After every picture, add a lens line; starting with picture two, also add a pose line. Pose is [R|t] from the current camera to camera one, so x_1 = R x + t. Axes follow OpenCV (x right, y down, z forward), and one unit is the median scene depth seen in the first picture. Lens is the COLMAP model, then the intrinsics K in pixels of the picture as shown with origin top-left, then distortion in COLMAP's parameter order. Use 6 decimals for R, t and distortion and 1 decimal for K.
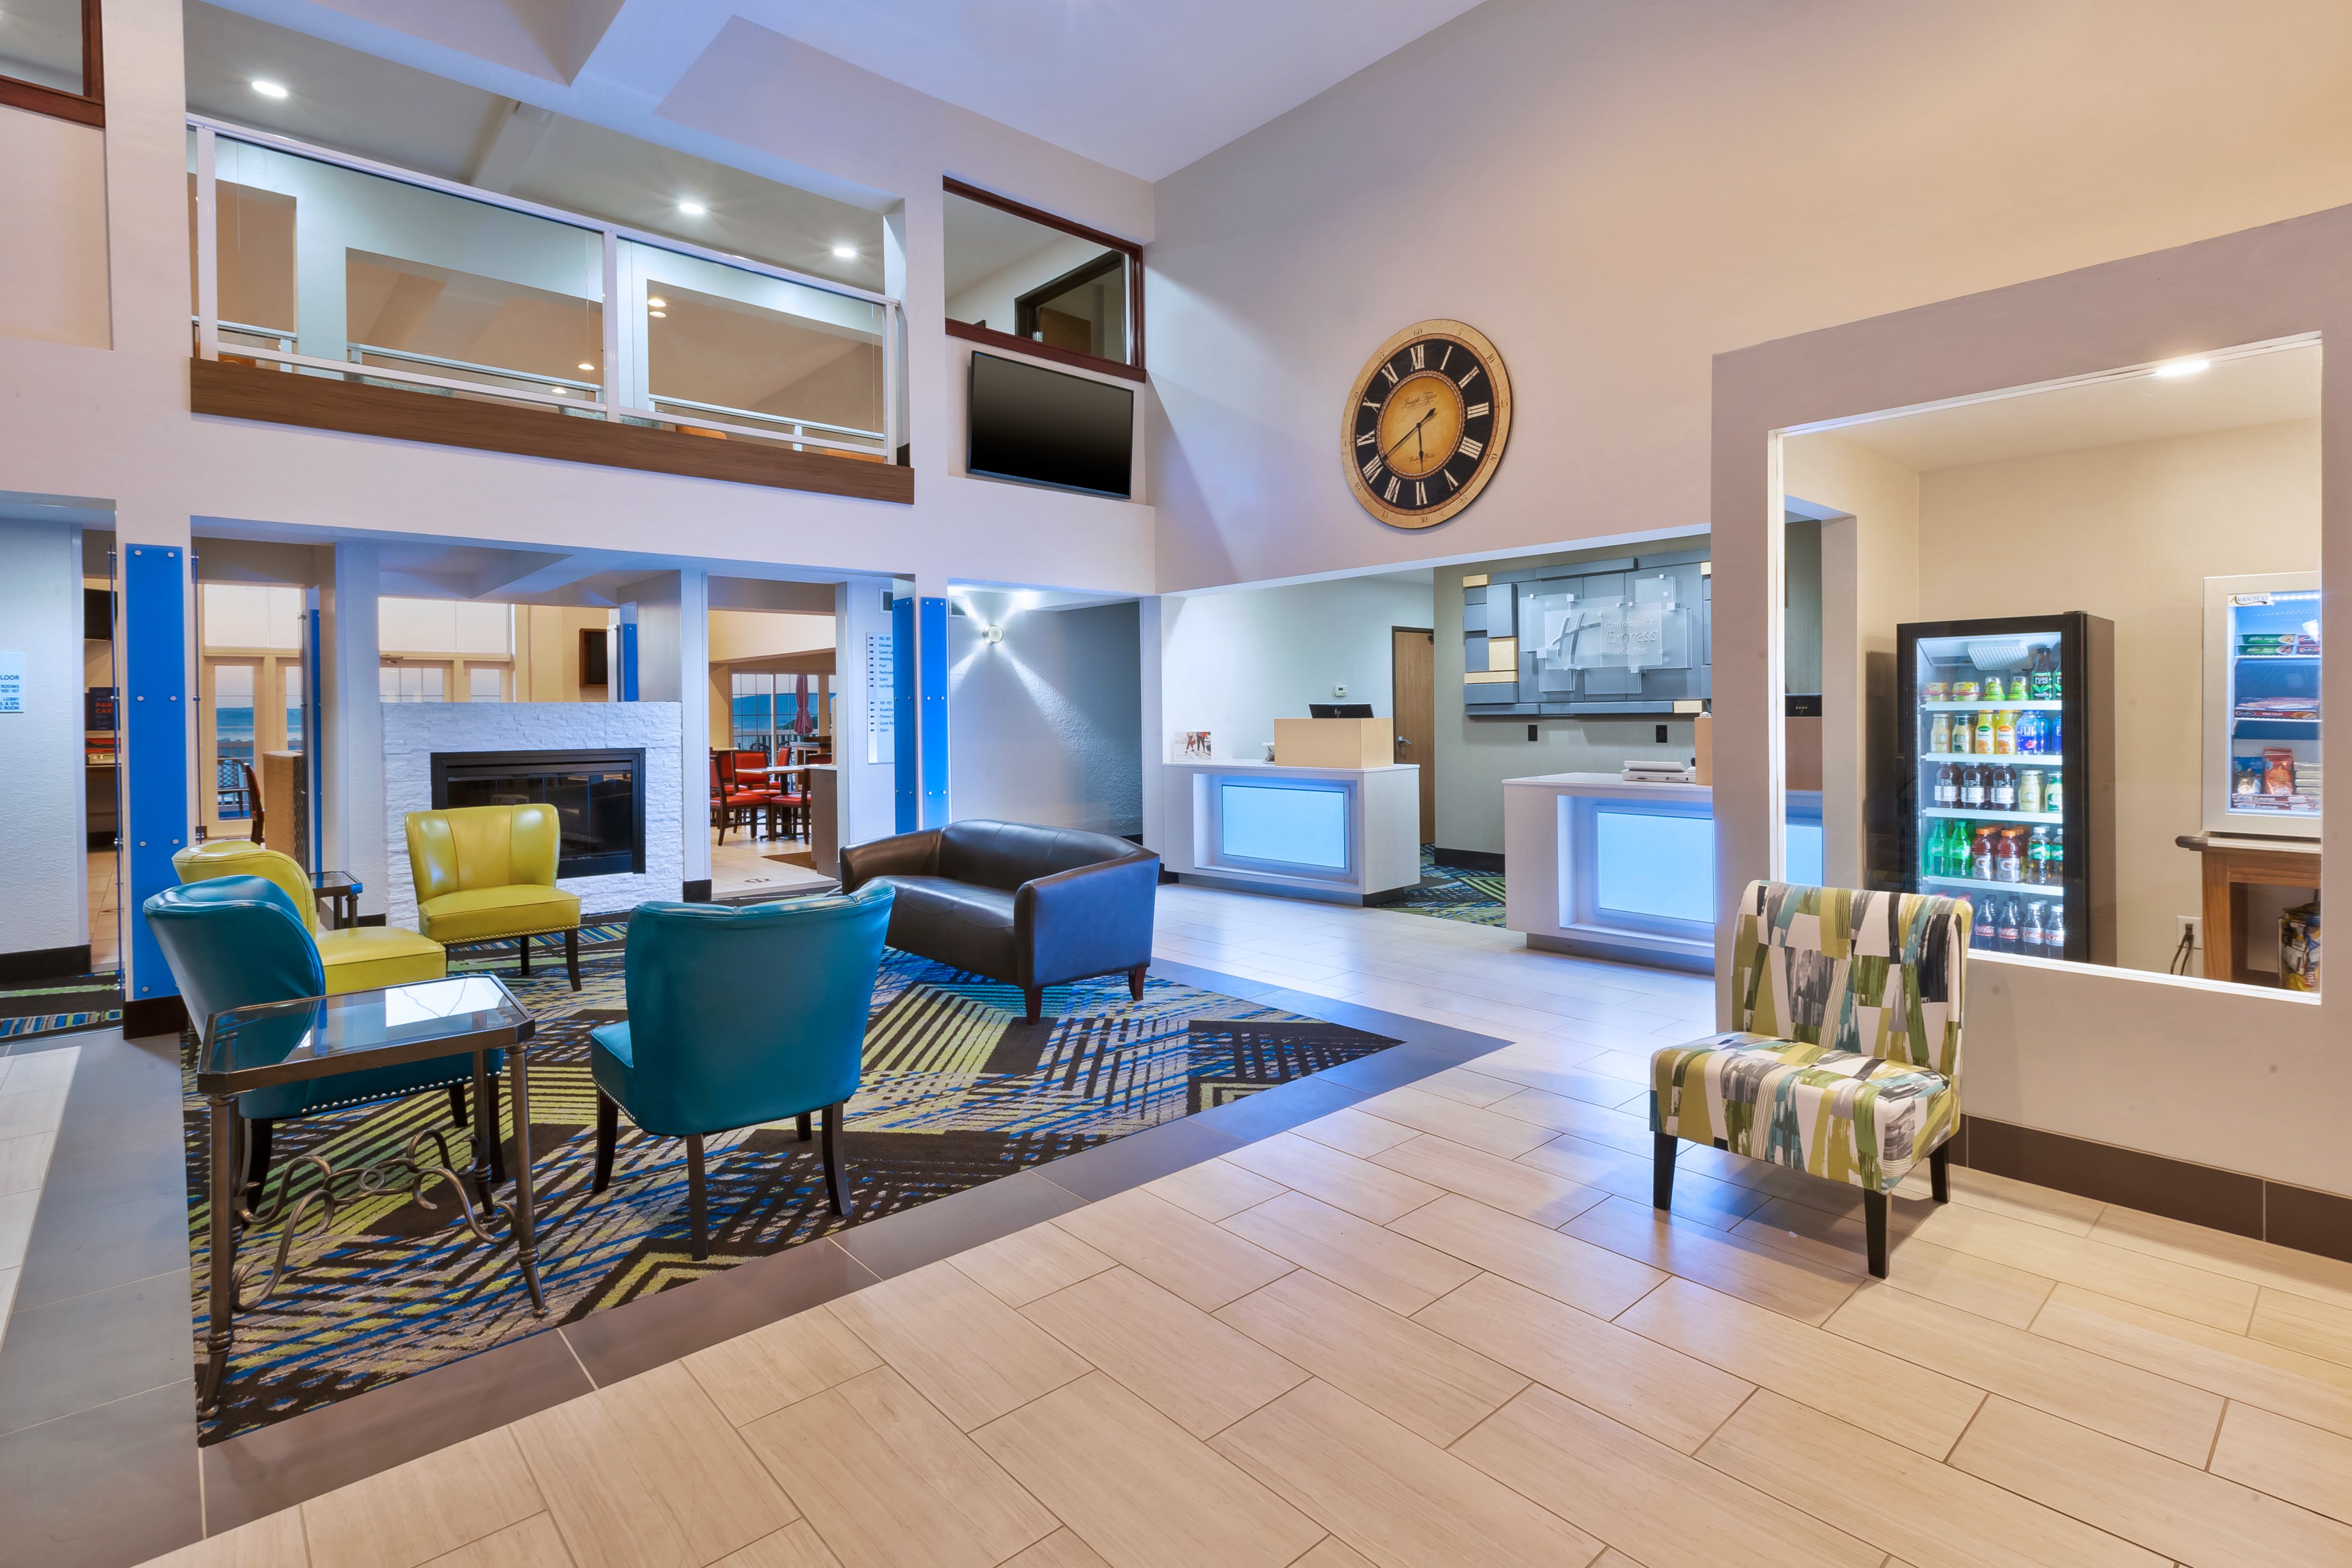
lens RADIAL K [[1117.3, 0, 1146.4], [0, 1117.3, 741.1], [0, 0, 1]] dist [0.004883, 0.000199]
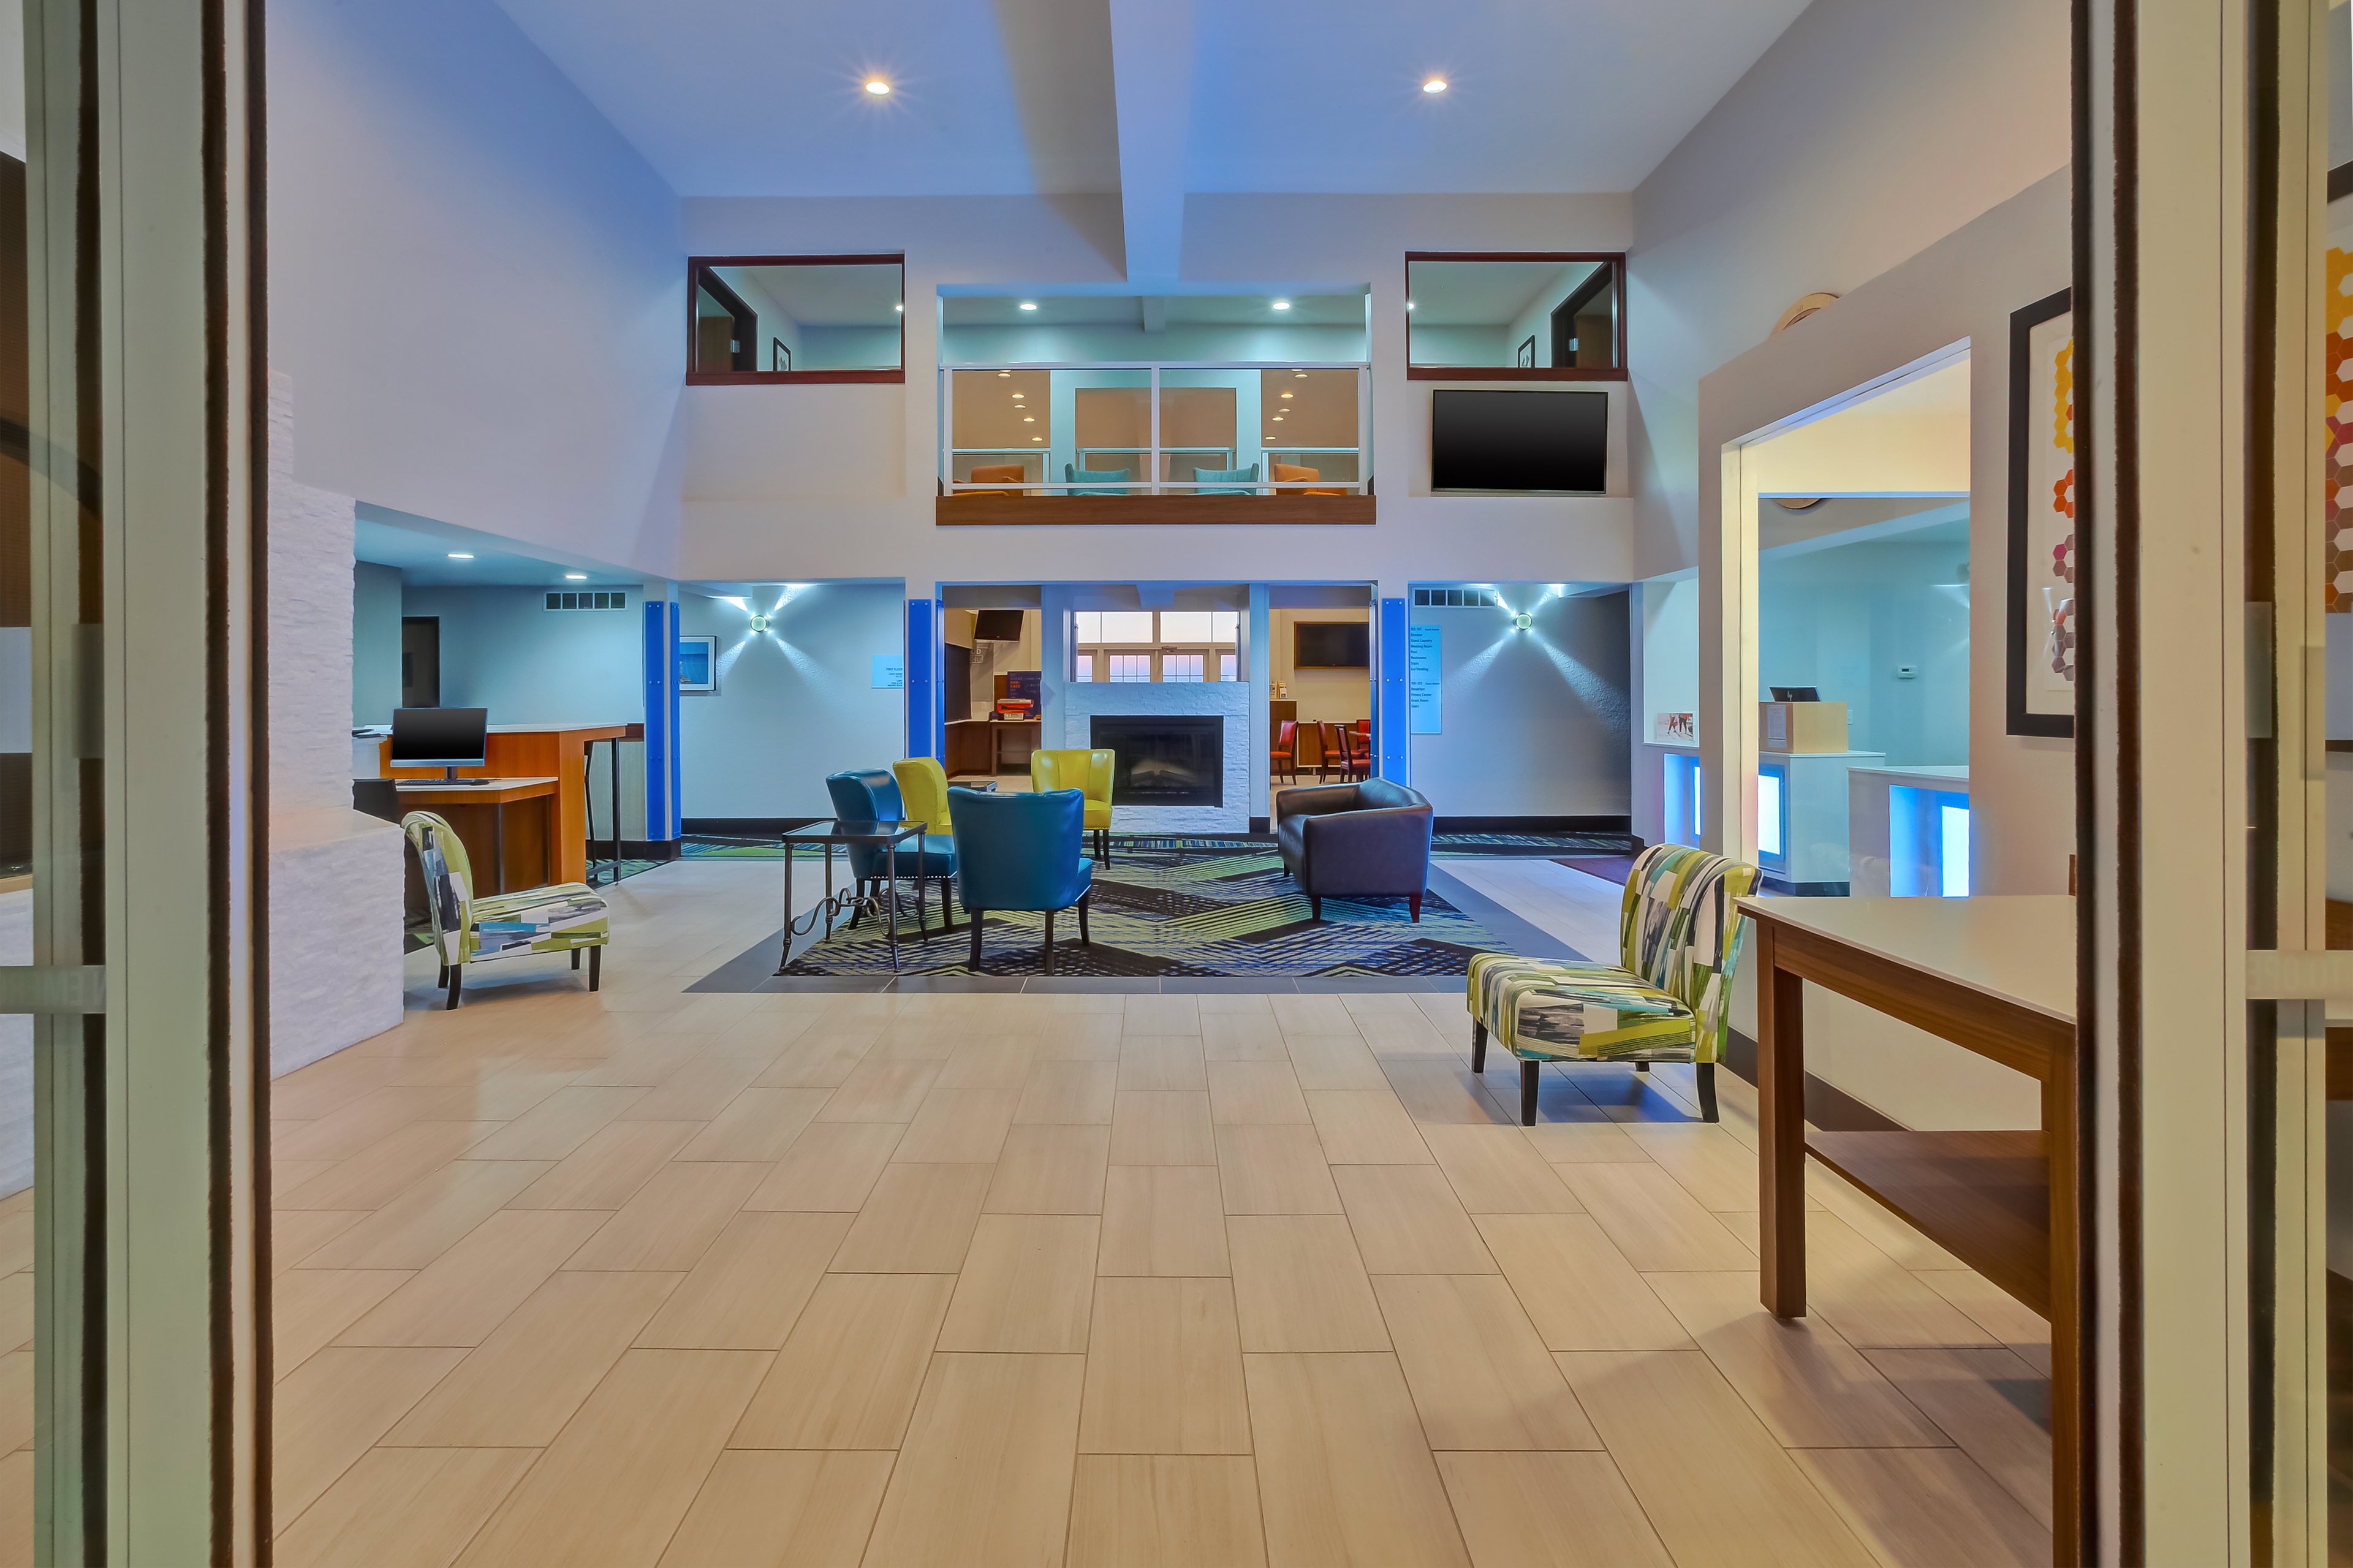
lens RADIAL K [[1117.8, 0, 1148.4], [0, 1117.8, 693.3], [0, 0, 1]] dist [0.004883, 0.000199]
pose [[0.754456, 0.010163, -0.656272, 0.371373], [-0.024982, 0.999600, -0.013239, -0.000509], [0.655875, 0.026383, 0.754408, -0.092069]]
